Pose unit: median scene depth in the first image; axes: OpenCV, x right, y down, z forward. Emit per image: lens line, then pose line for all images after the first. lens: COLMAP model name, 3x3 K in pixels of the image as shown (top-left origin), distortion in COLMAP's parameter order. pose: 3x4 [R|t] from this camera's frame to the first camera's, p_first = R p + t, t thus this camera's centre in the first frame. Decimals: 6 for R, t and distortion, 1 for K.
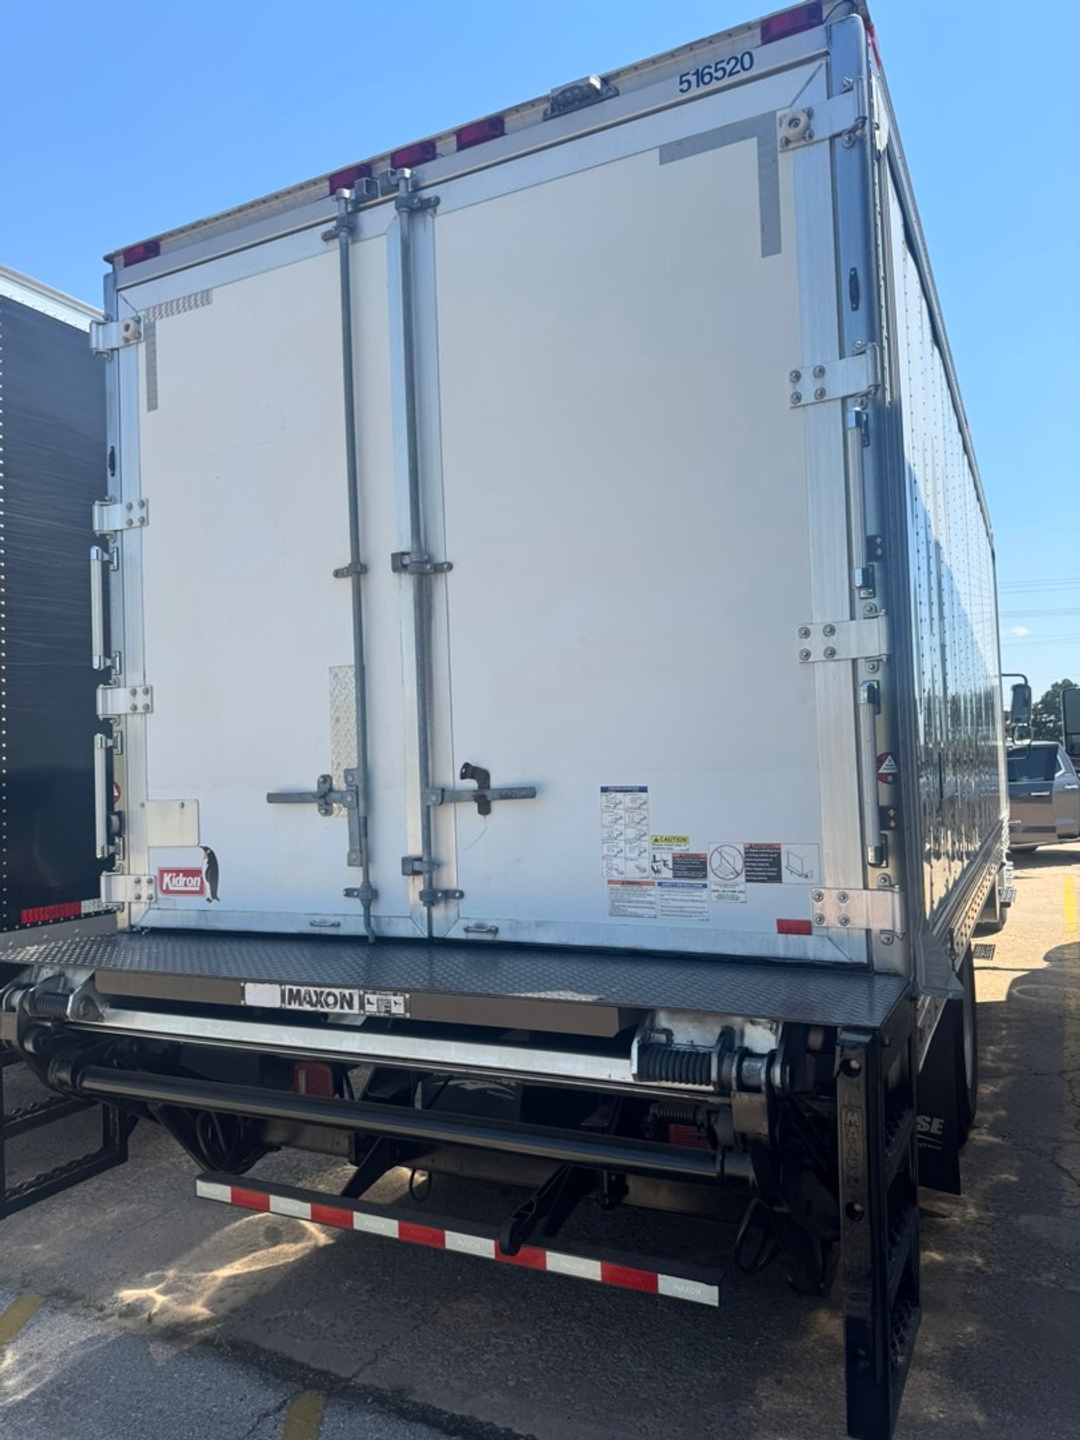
lens RADIAL K [[1016.4, 0, 553.5], [0, 1016.4, 726.3], [0, 0, 1]] dist [0.039954, -0.038580]
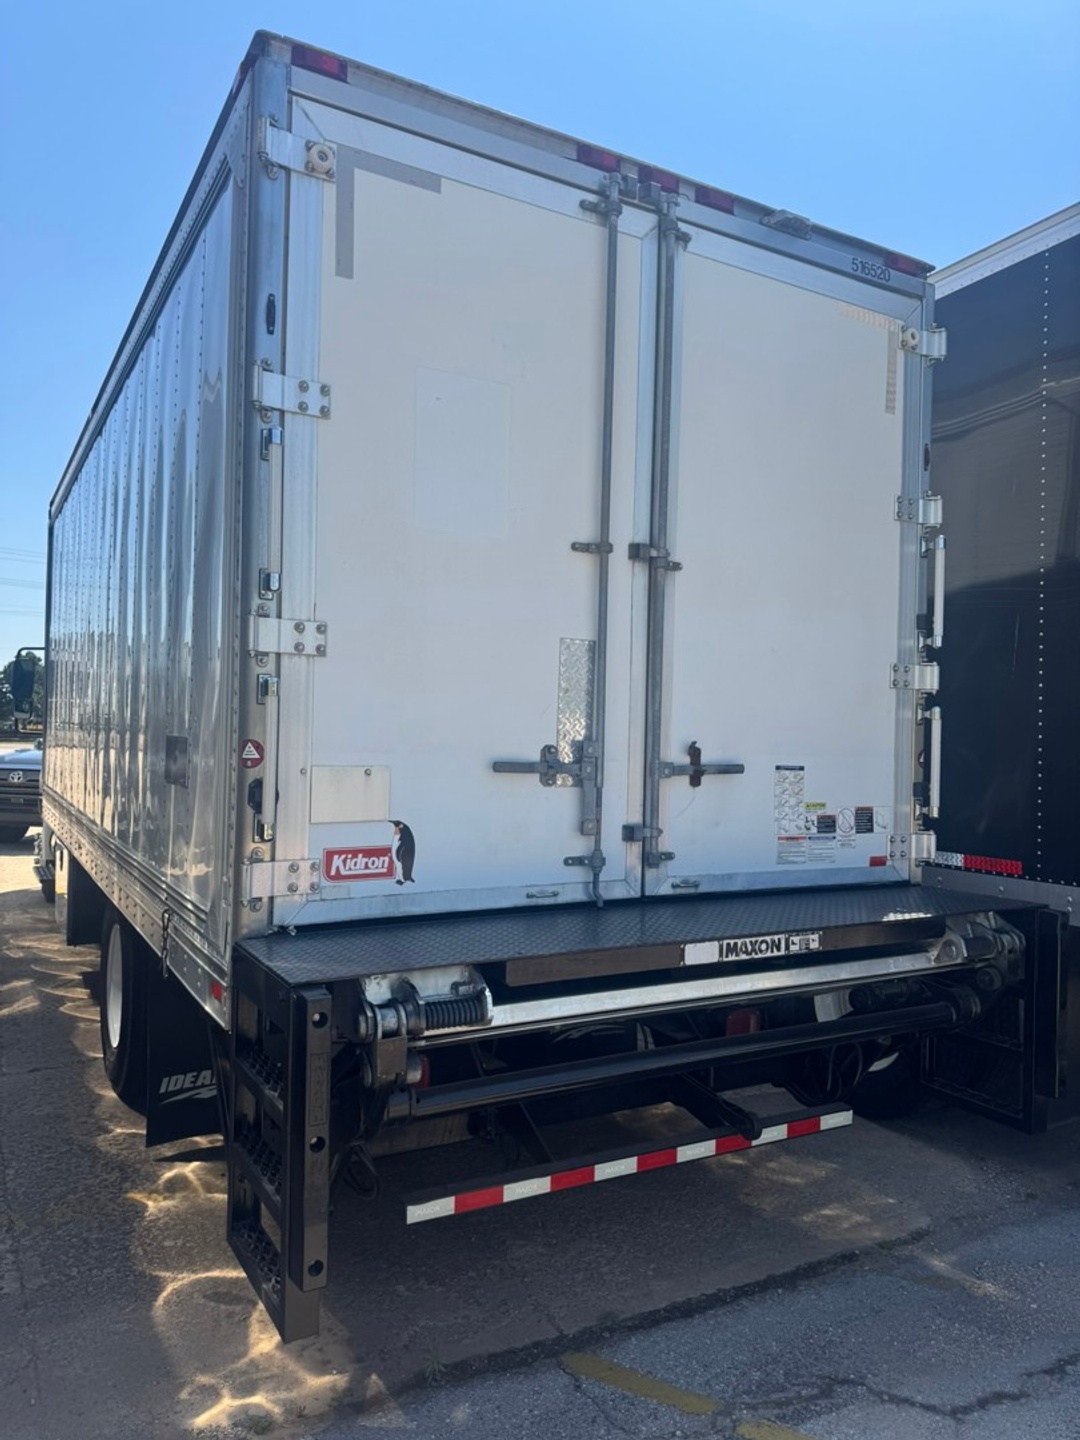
lens RADIAL K [[1016.4, 0, 527.9], [0, 1016.4, 718.0], [0, 0, 1]] dist [0.039954, -0.038580]
pose [[0.565421, 0.060438, 0.822585, -1.100650], [-0.076029, 0.996885, -0.020984, 0.046034], [-0.821291, -0.050676, 0.568255, 0.478926]]
